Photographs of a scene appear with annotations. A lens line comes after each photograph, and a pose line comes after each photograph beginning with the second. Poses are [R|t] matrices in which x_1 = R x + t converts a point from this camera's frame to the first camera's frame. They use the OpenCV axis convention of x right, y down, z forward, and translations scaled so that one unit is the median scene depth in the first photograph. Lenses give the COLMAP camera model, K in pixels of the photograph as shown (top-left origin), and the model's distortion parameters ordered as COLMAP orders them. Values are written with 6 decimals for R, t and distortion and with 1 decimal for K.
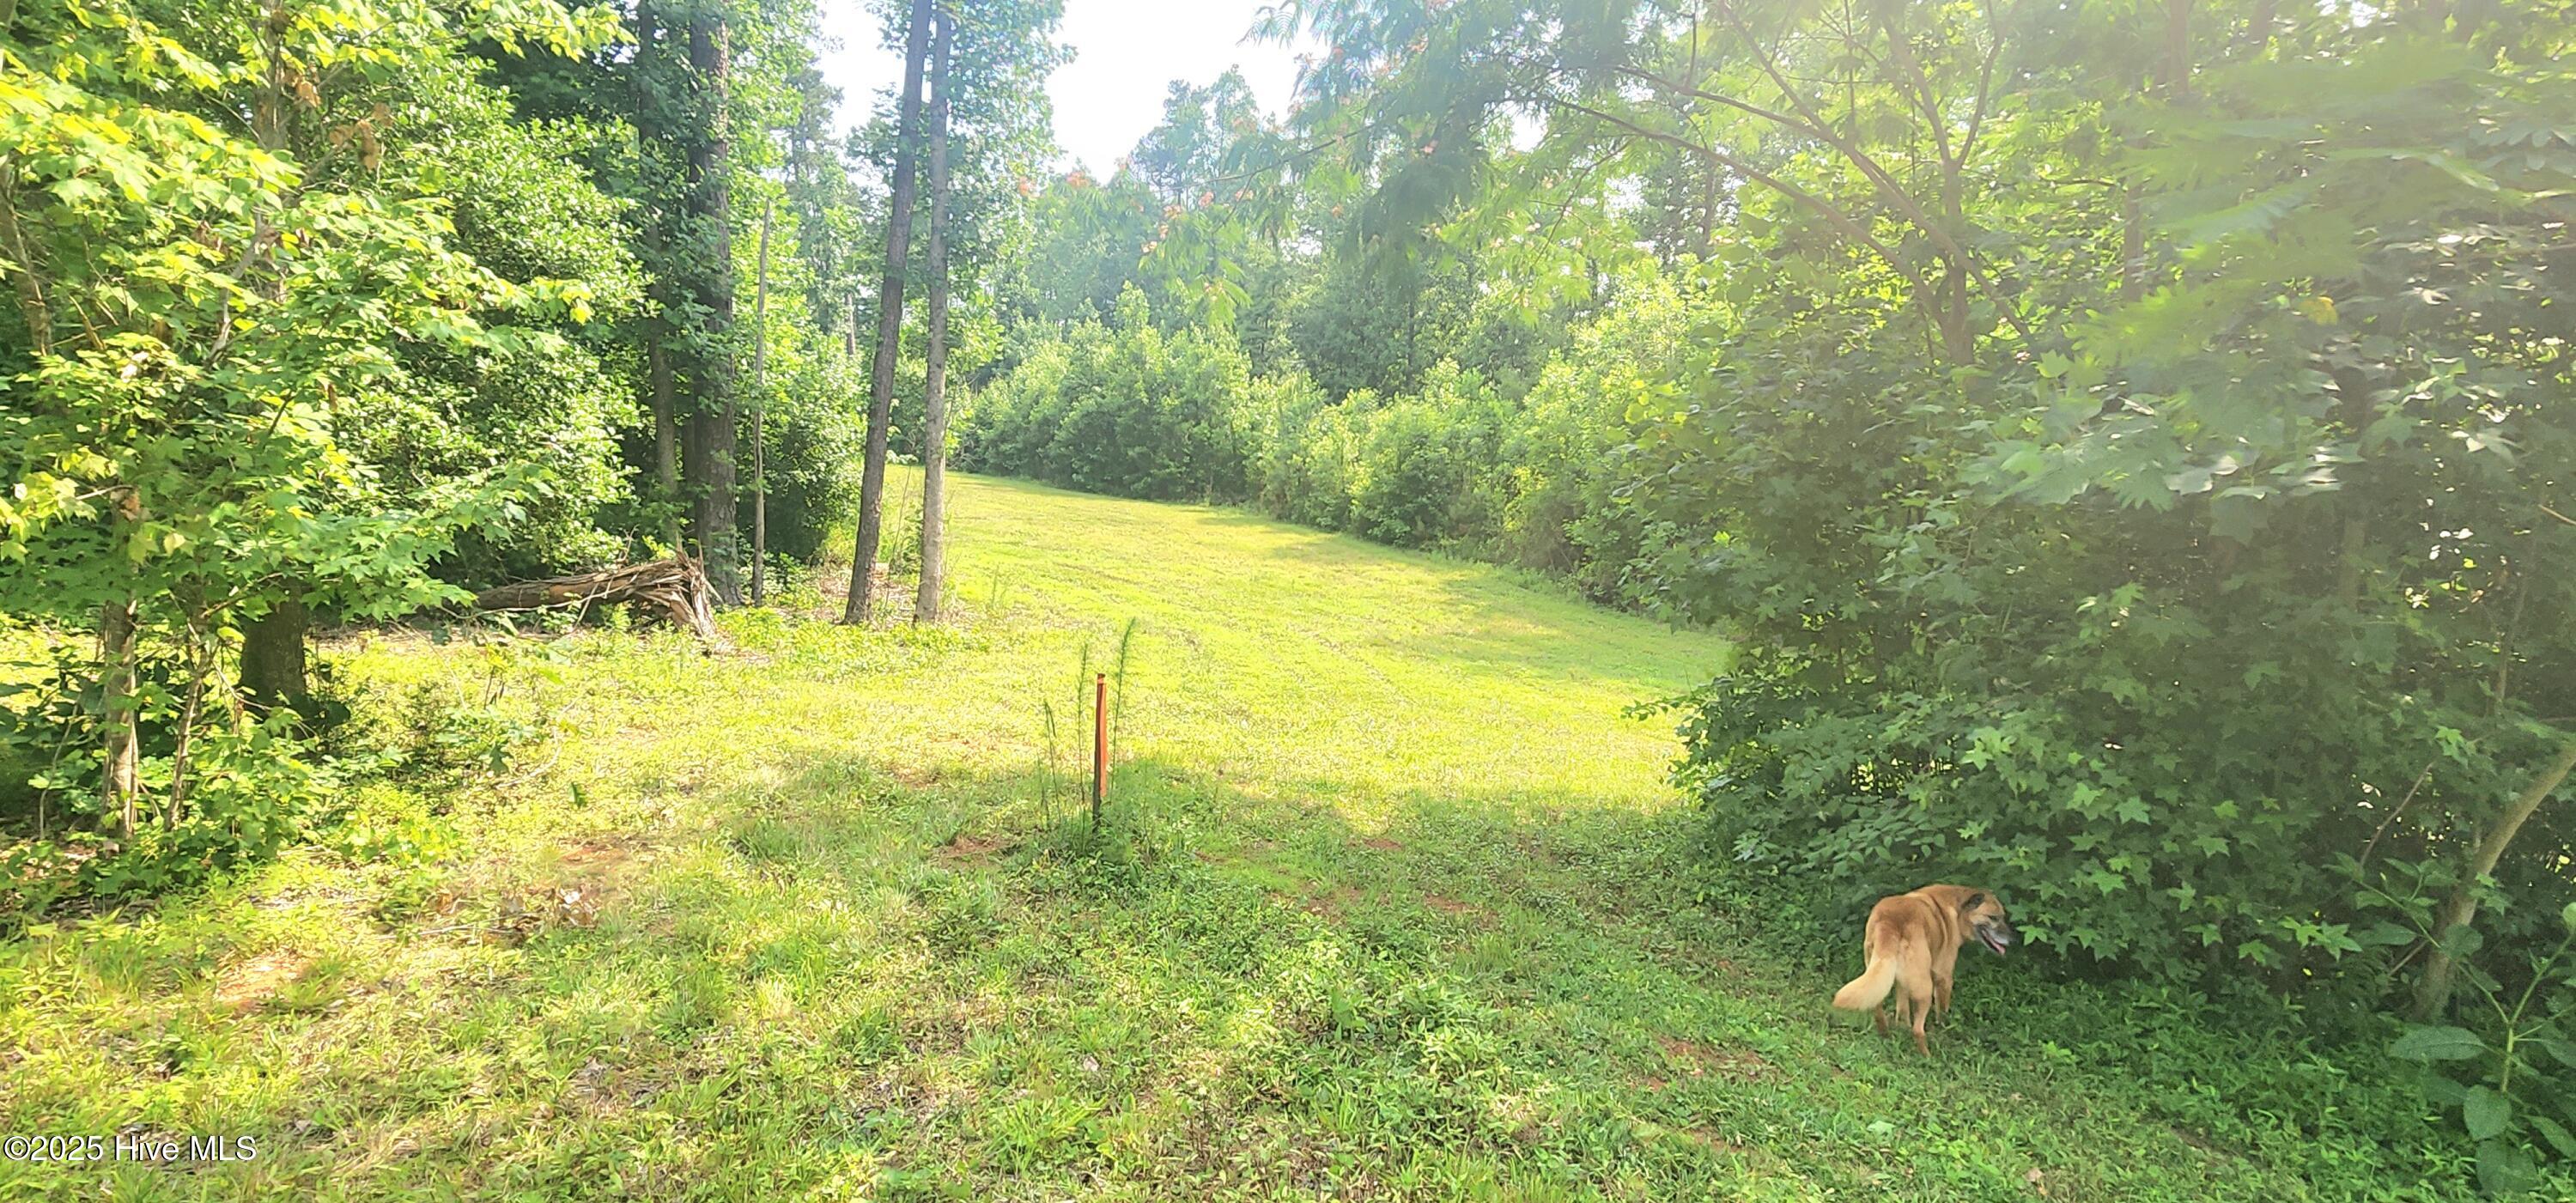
lens RADIAL K [[1051.5, 0, 1288.0], [0, 1051.5, 601.5], [0, 0, 1]] dist [0.000239, 0.000026]
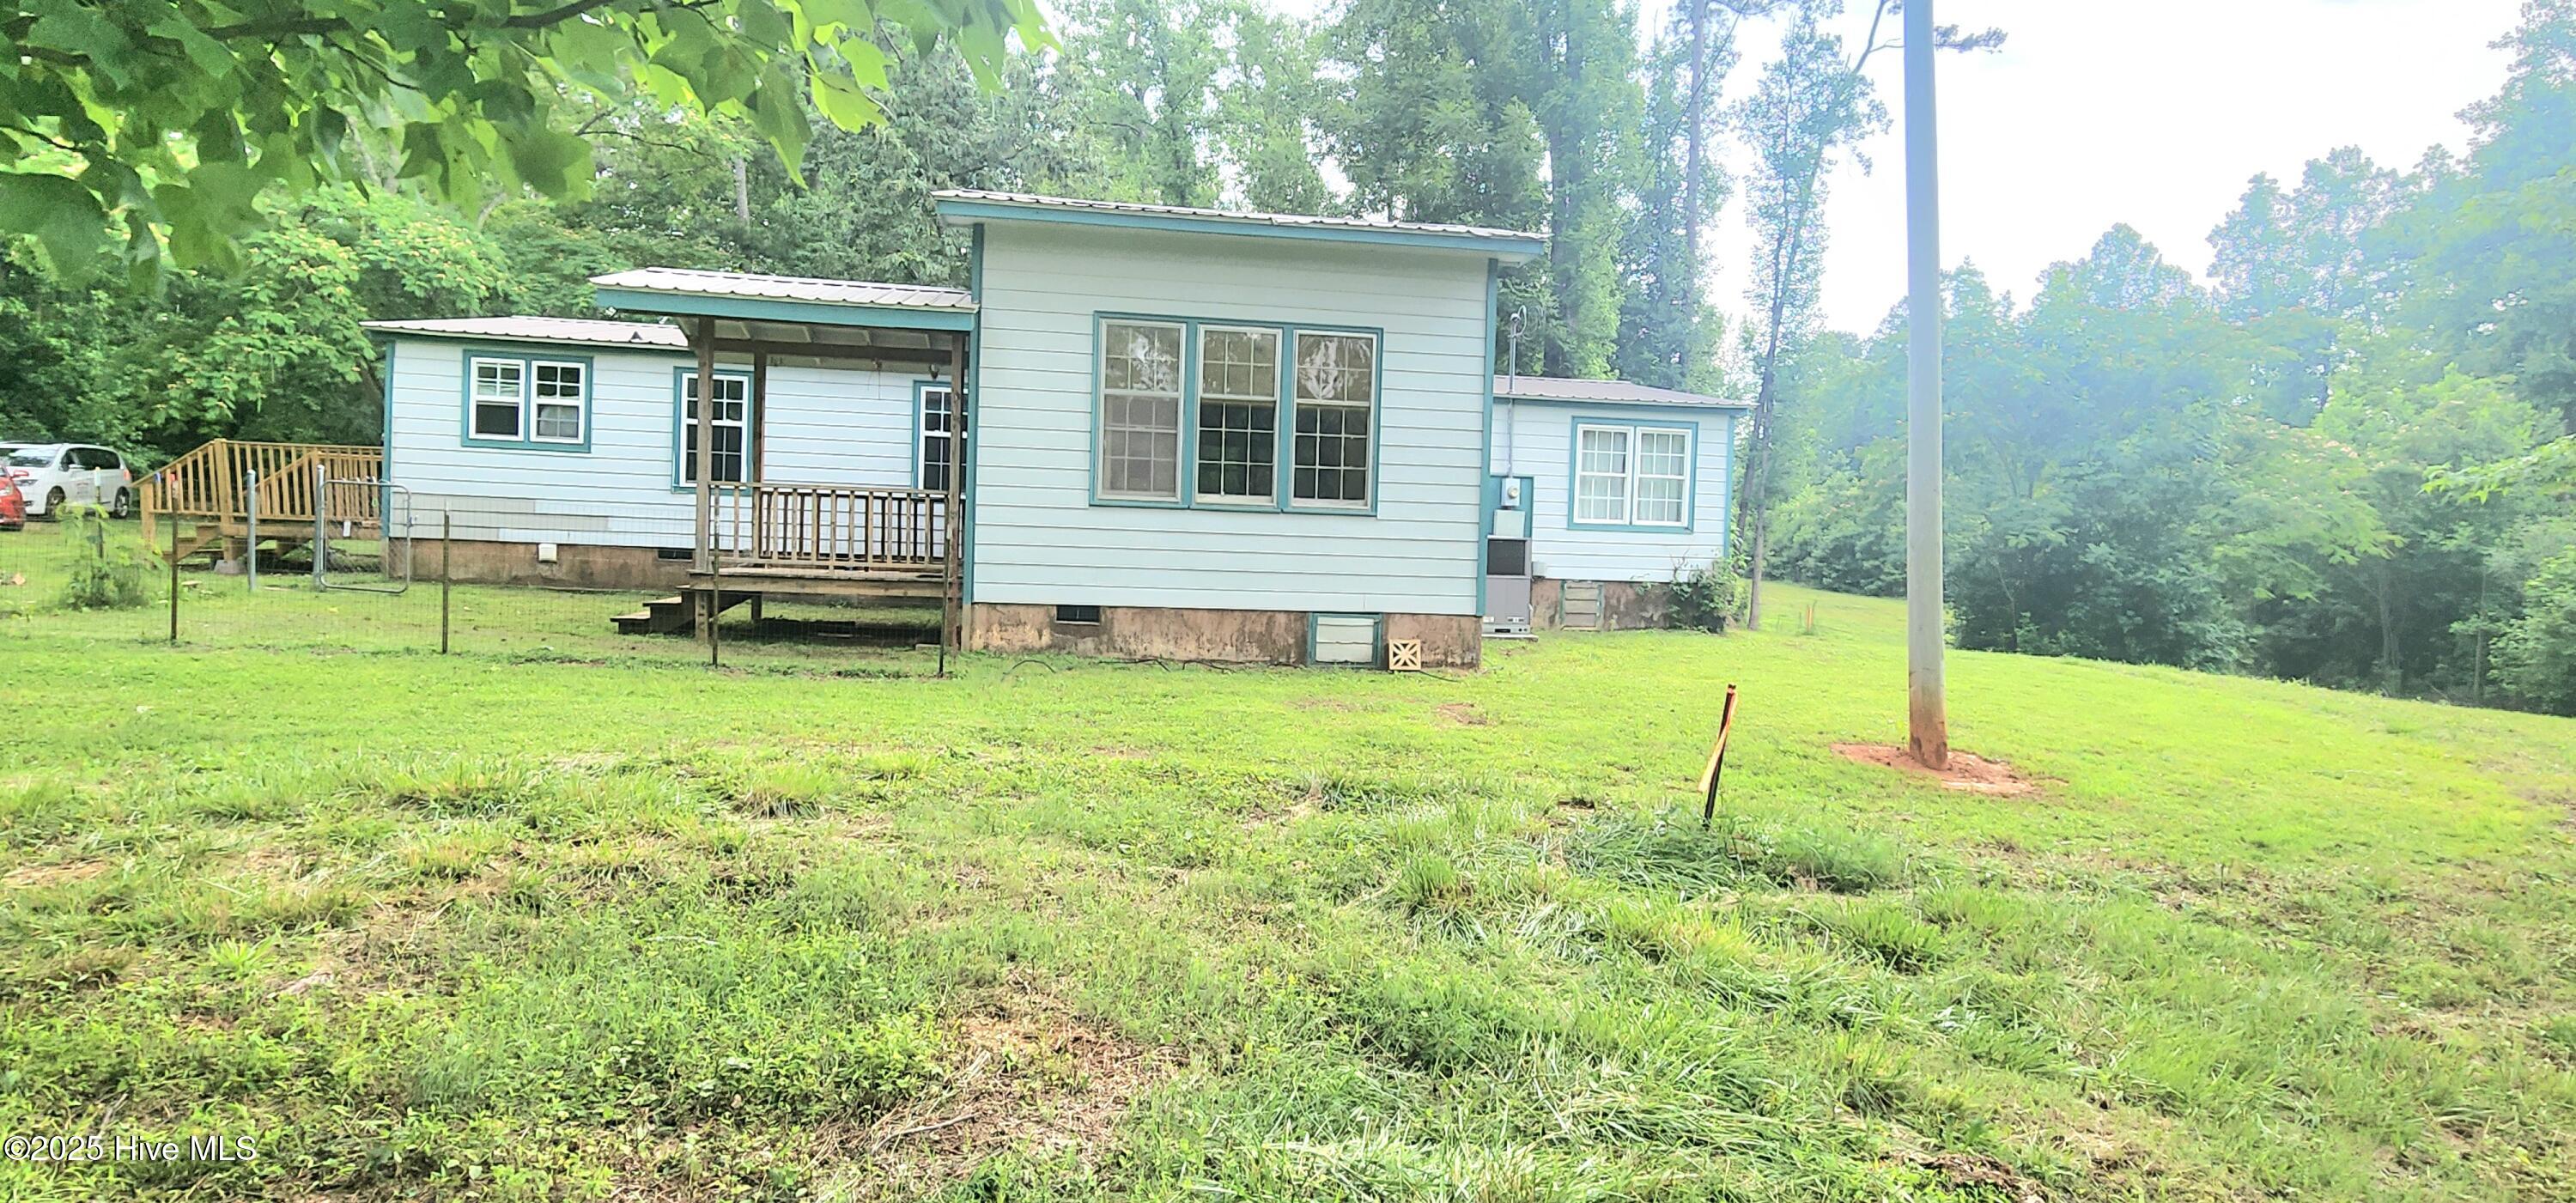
lens RADIAL K [[1051.5, 0, 1288.0], [0, 1051.5, 601.5], [0, 0, 1]] dist [0.000239, 0.000026]
pose [[0.779093, 0.017876, -0.626653, 0.143762], [-0.078726, 0.994470, -0.069508, 0.077521], [0.621945, 0.103487, 0.776192, -0.651035]]
